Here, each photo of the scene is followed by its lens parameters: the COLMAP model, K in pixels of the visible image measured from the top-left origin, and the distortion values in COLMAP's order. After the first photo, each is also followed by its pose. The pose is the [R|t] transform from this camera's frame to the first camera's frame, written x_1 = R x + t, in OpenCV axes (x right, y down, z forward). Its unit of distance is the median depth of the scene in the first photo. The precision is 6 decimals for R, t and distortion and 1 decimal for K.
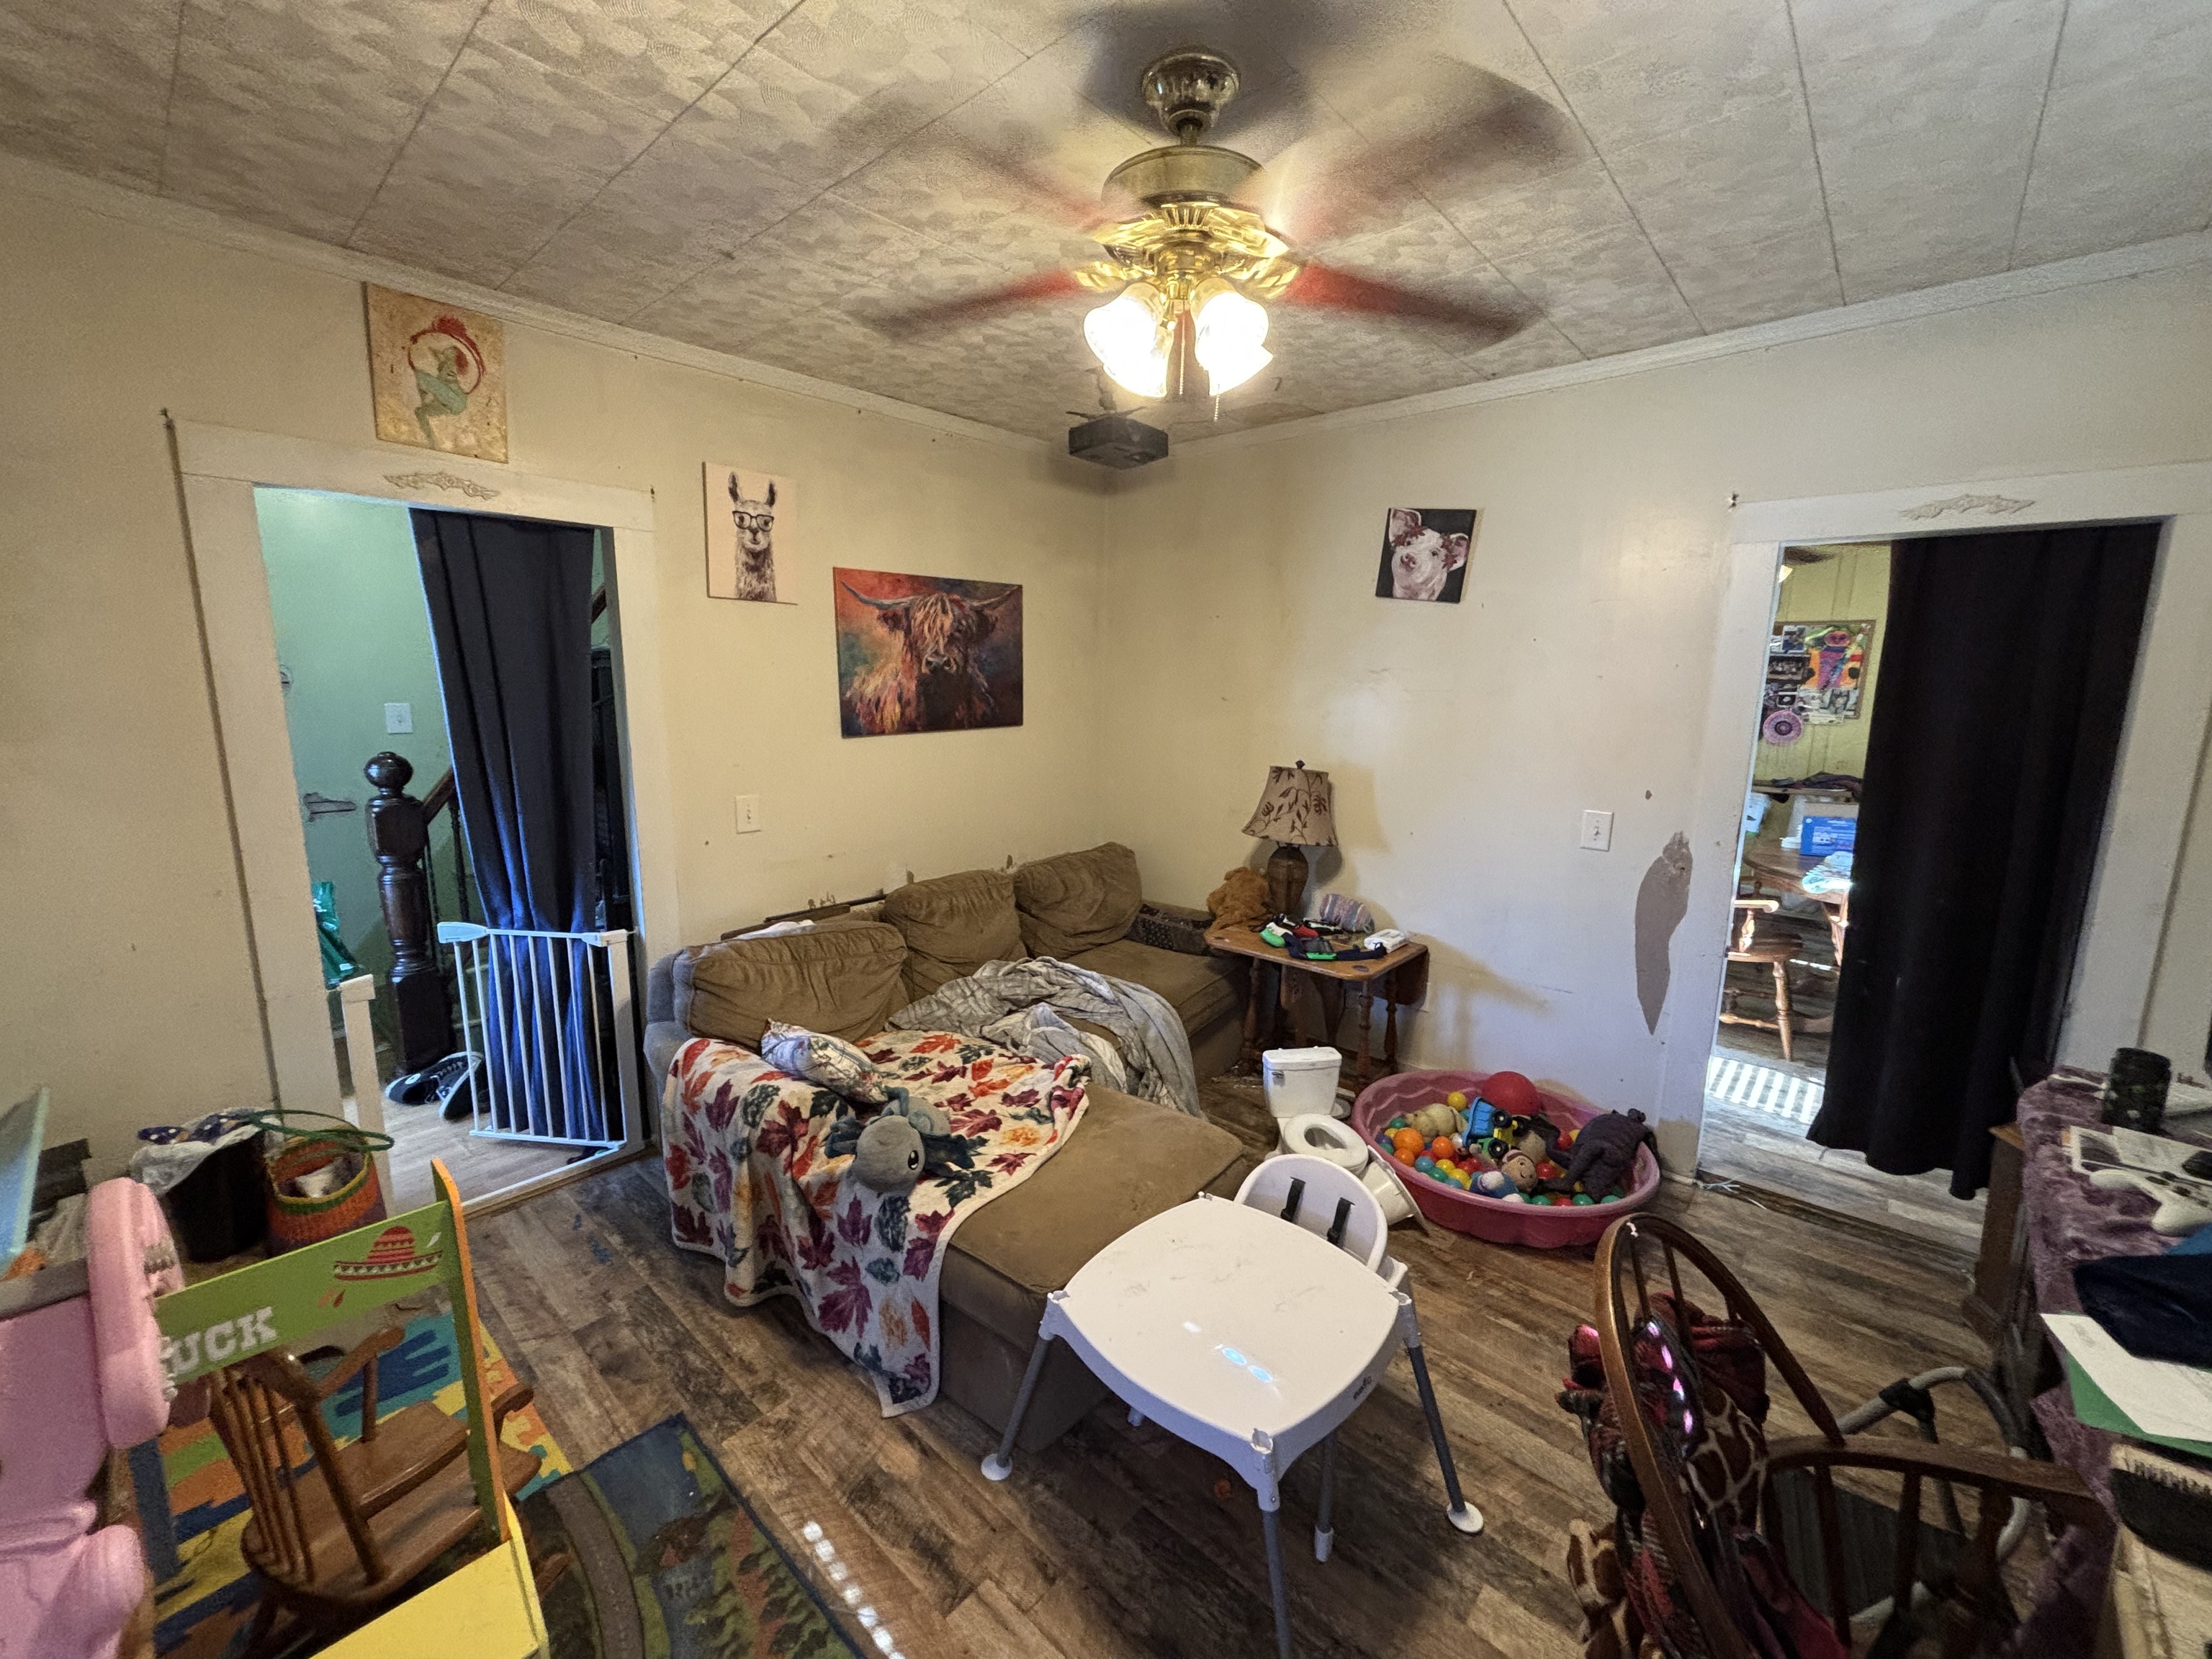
lens RADIAL K [[900.0, 0, 1109.6], [0, 900.0, 827.9], [0, 0, 1]] dist [0.003659, -0.000334]
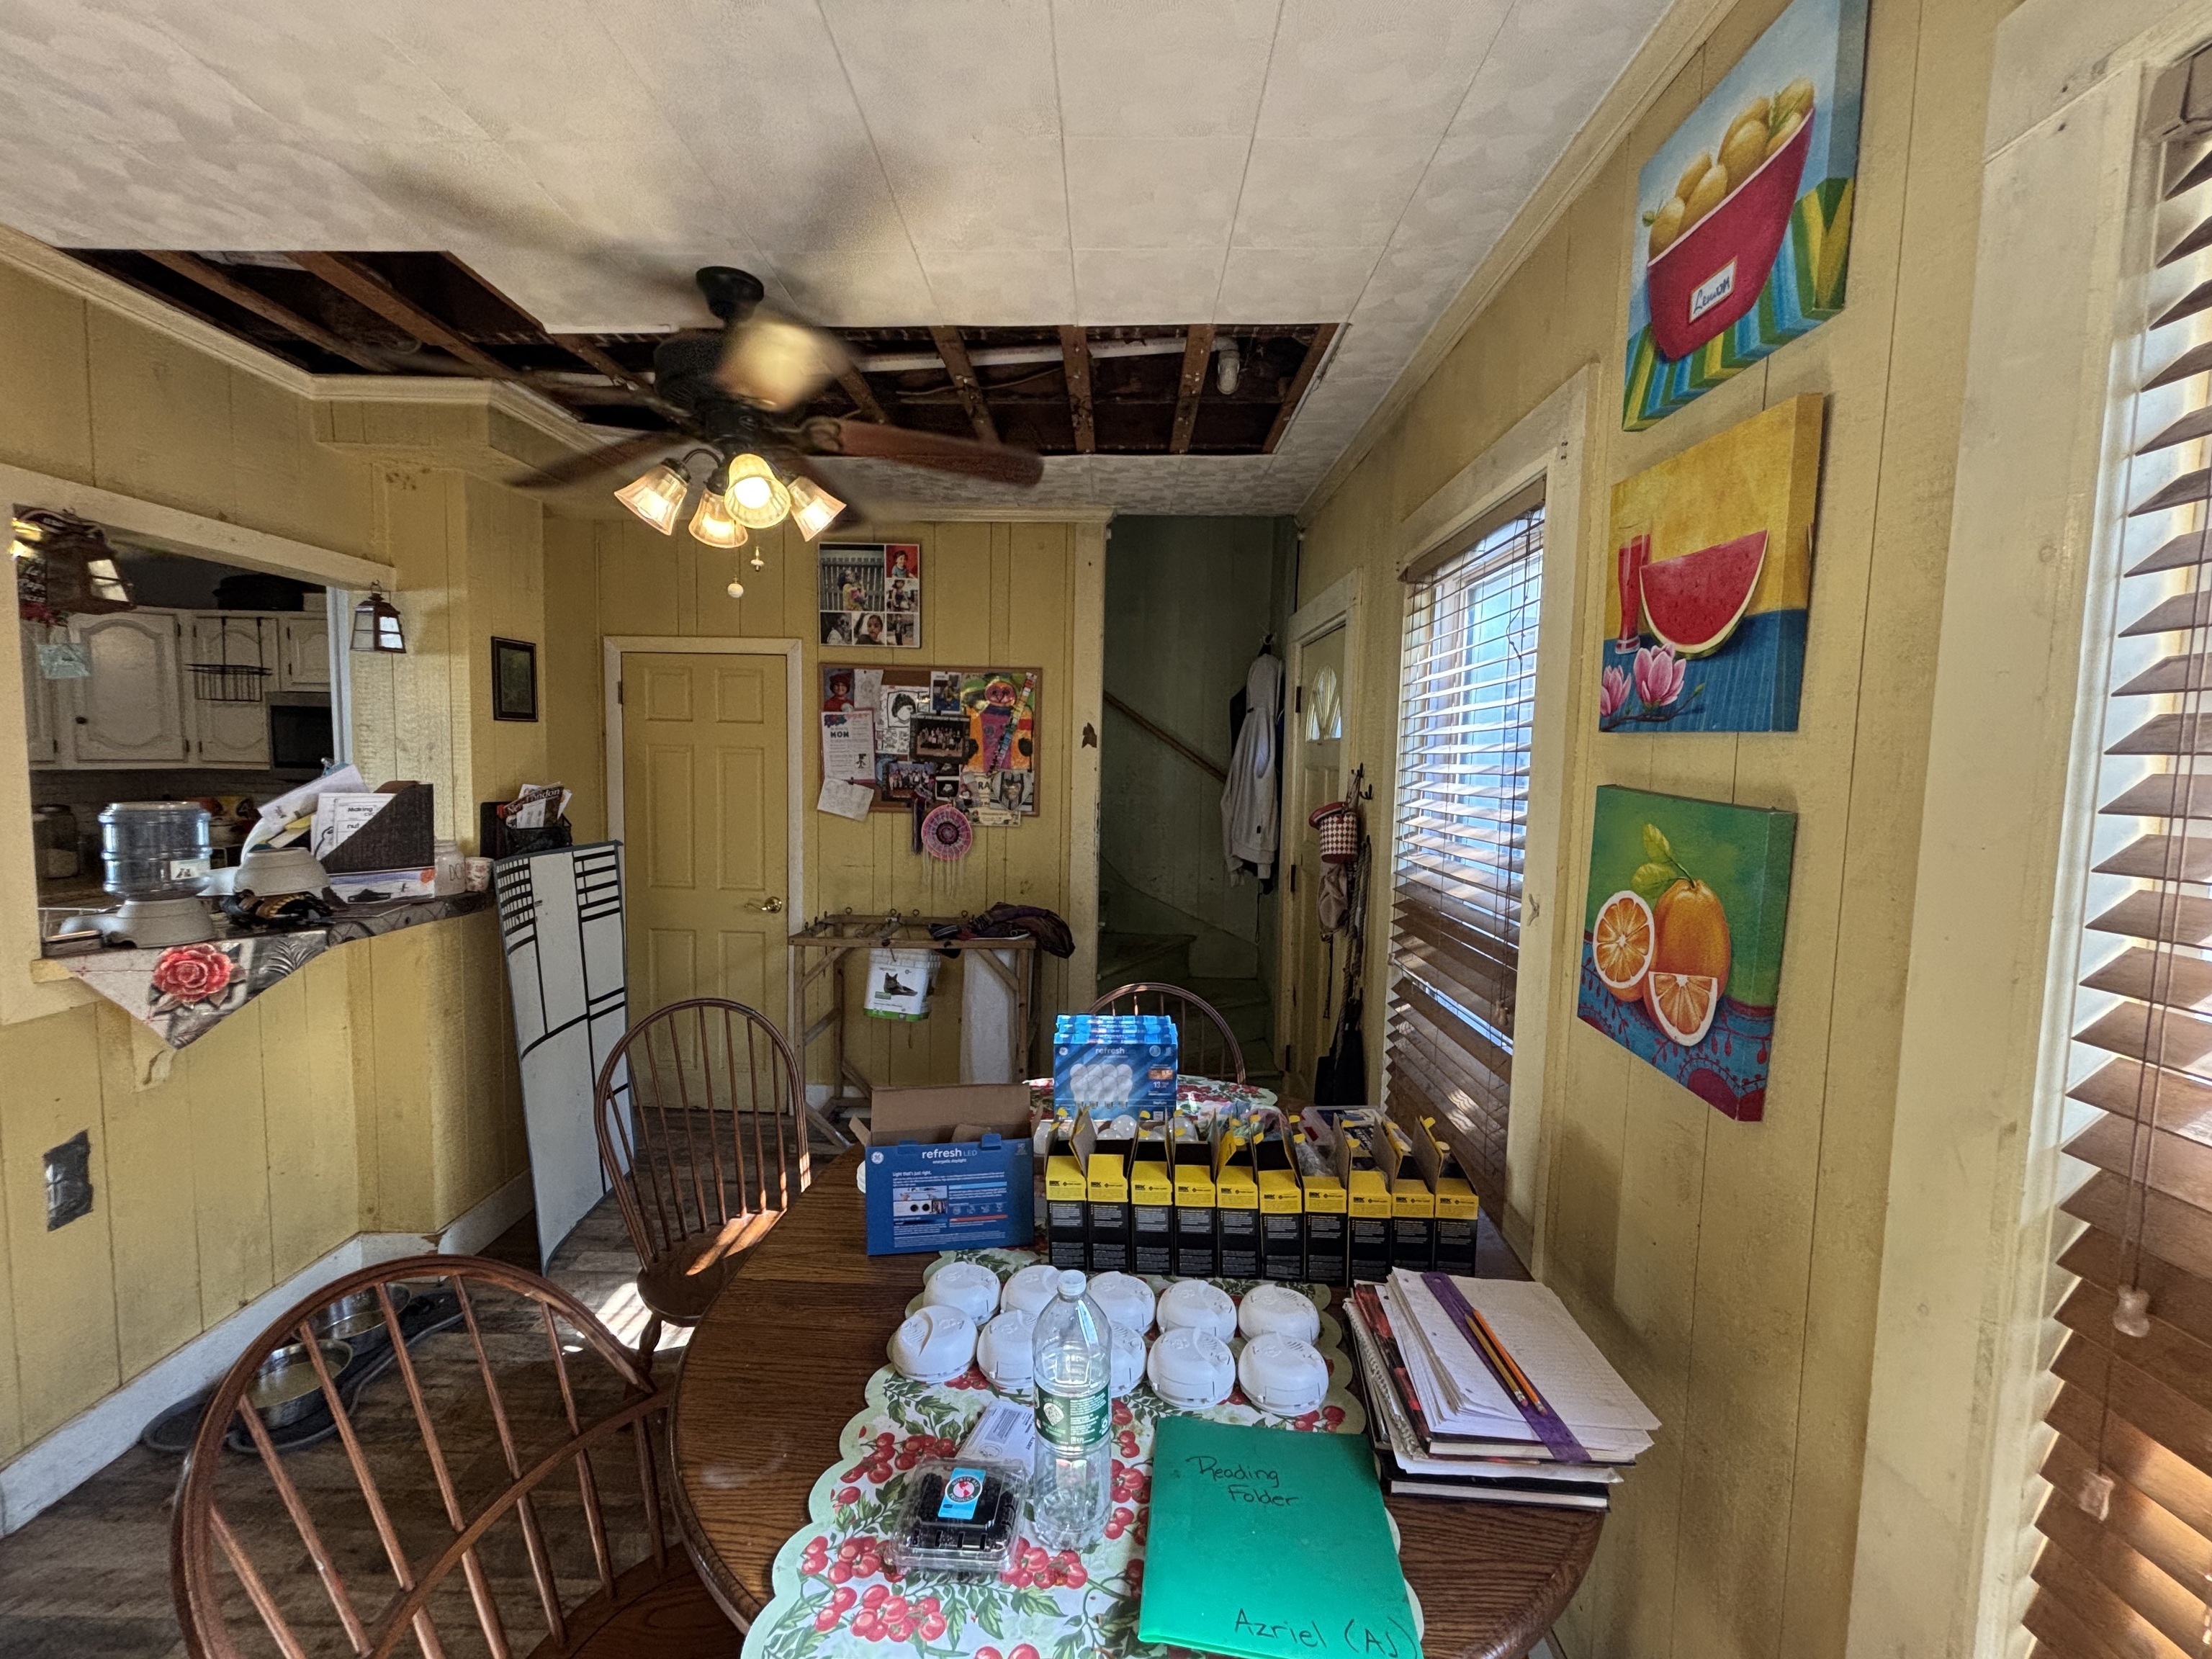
lens RADIAL K [[900.0, 0, 1107.8], [0, 900.0, 831.3], [0, 0, 1]] dist [0.003659, -0.000334]
pose [[0.755893, -0.048090, 0.652927, 0.433045], [0.101764, 0.993808, -0.044615, -0.074732], [-0.646738, 0.100168, 0.756106, 0.466163]]
